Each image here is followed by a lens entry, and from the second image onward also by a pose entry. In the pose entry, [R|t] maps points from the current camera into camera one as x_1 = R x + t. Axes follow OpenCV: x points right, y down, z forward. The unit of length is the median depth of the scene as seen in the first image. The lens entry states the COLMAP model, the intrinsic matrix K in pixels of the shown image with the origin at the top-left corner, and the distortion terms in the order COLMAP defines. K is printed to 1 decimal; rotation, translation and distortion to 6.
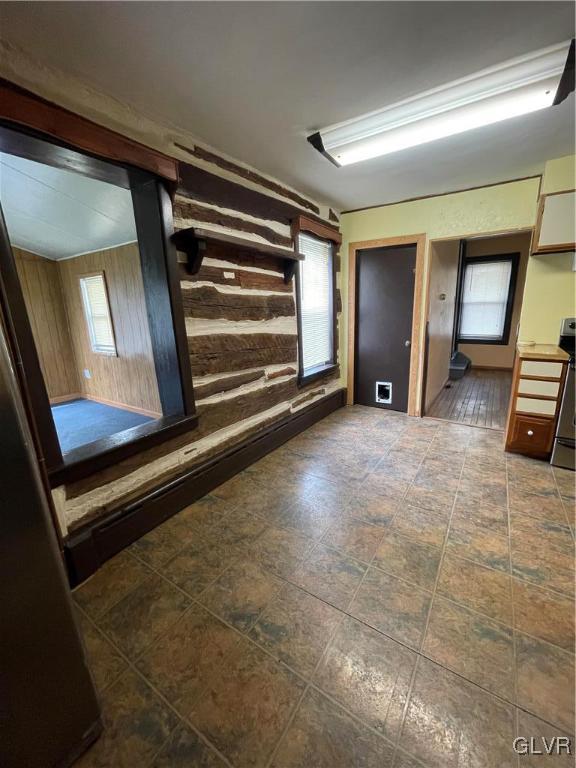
lens RADIAL K [[312.7, 0, 293.6], [0, 312.7, 383.5], [0, 0, 1]] dist [-0.003235, 0.000438]
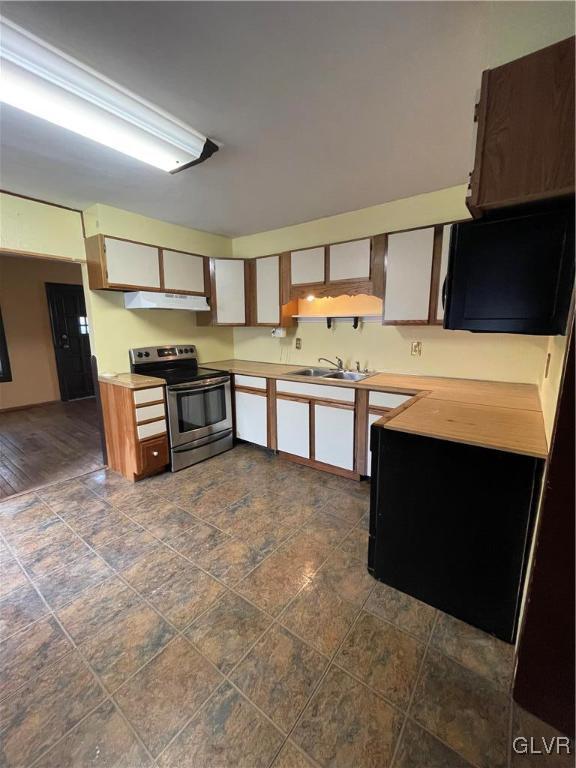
lens RADIAL K [[312.7, 0, 290.8], [0, 312.7, 381.5], [0, 0, 1]] dist [-0.003235, 0.000438]
pose [[0.060706, -0.151427, 0.986603, -0.260241], [0.240226, 0.961589, 0.132807, -0.120765], [-0.968817, 0.228946, 0.094751, 0.402816]]
